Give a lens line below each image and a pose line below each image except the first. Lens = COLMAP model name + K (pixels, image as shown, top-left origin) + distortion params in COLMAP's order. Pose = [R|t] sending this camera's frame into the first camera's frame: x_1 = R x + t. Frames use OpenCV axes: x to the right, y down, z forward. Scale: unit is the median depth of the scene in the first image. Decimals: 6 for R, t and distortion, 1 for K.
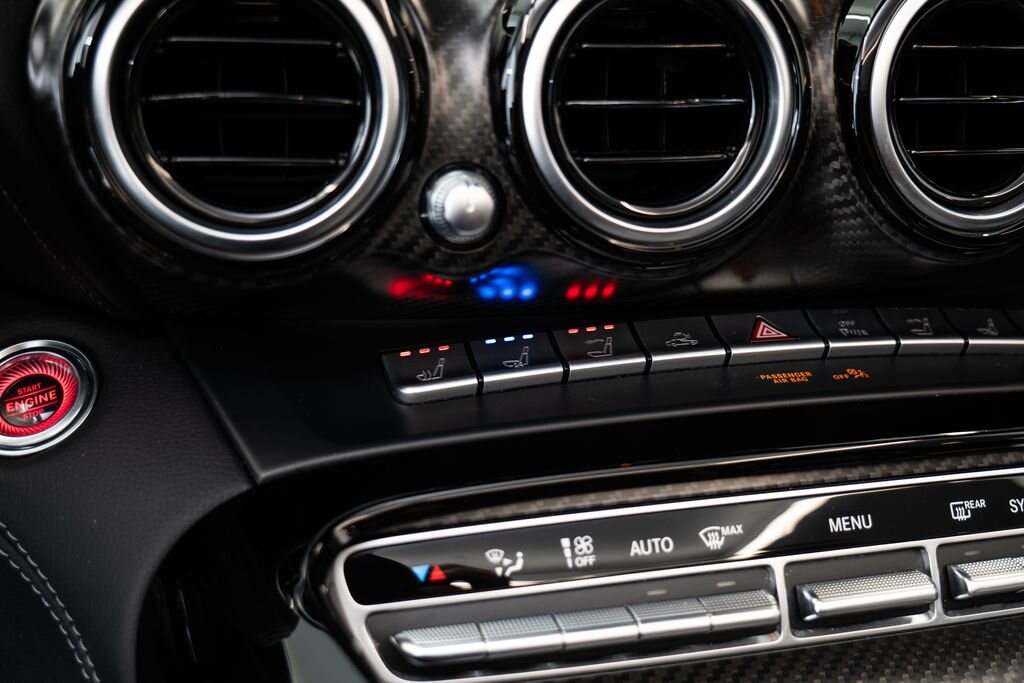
lens RADIAL K [[1205.3, 0, 517.4], [0, 1205.3, 358.1], [0, 0, 1]] dist [-0.017067, 0.000000]
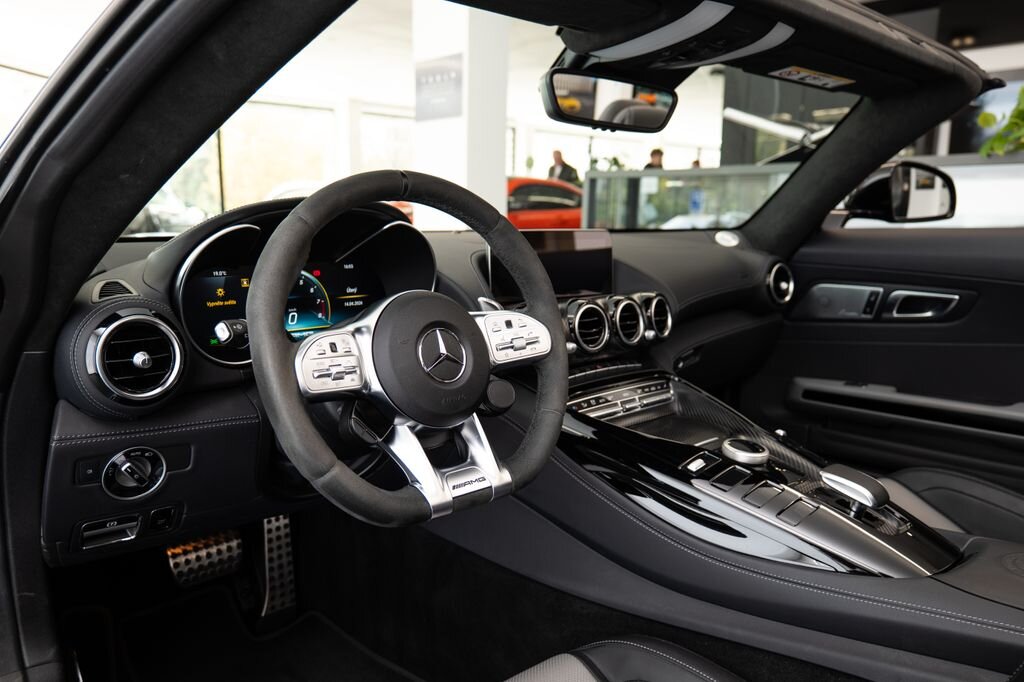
lens RADIAL K [[803.9, 0, 443.1], [0, 803.9, 350.4], [0, 0, 1]] dist [0.005256, -0.009116]
pose [[0.897314, -0.084361, 0.433257, -2.254923], [0.147090, 0.982612, -0.113310, 0.242249], [-0.416164, 0.165402, 0.894119, -2.233922]]
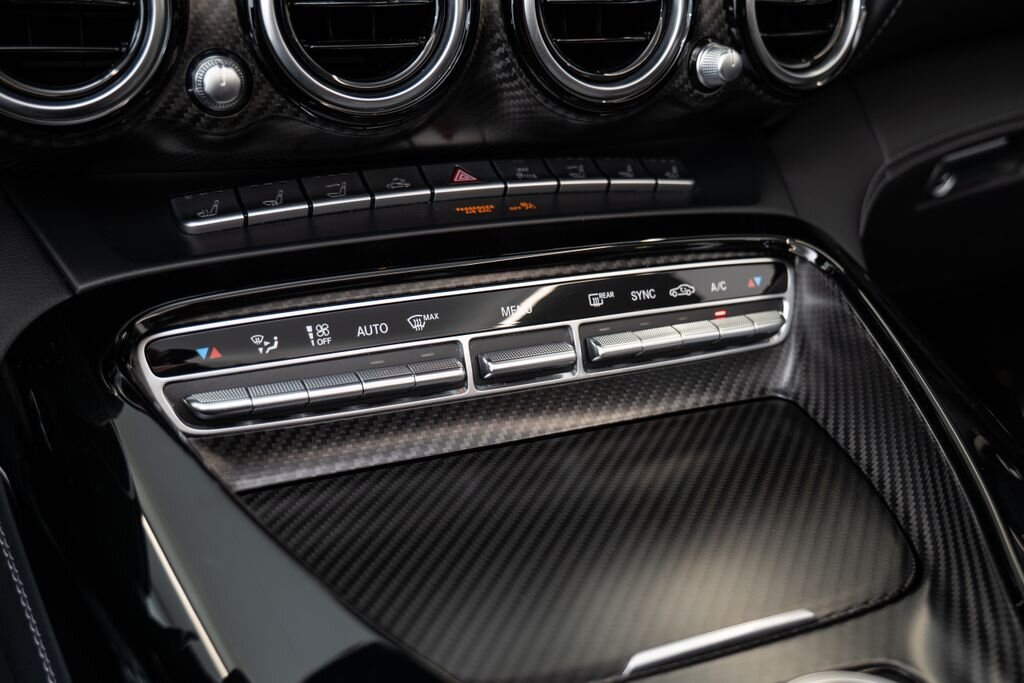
lens RADIAL K [[1048.4, 0, 499.1], [0, 1048.4, 368.9], [0, 0, 1]] dist [-0.023478, 0.000000]
pose [[0.990273, -0.043487, 0.132170, 0.091932], [0.026230, 0.991218, 0.129611, 0.046071], [-0.136646, -0.124884, 0.982717, -0.220928]]
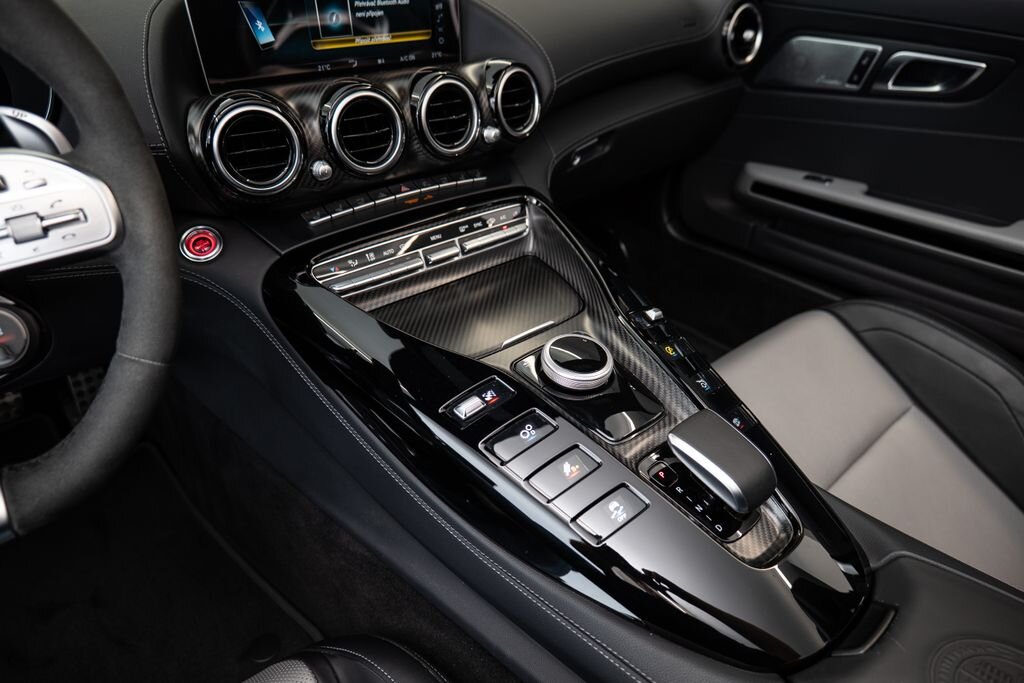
lens RADIAL K [[626.6, 0, 501.0], [0, 626.6, 349.1], [0, 0, 1]] dist [-0.027837, 0.008954]
pose [[0.907446, -0.240631, 0.344439, -0.319595], [0.136175, 0.943948, 0.300697, -0.102317], [-0.397490, -0.225962, 0.889350, -0.975316]]
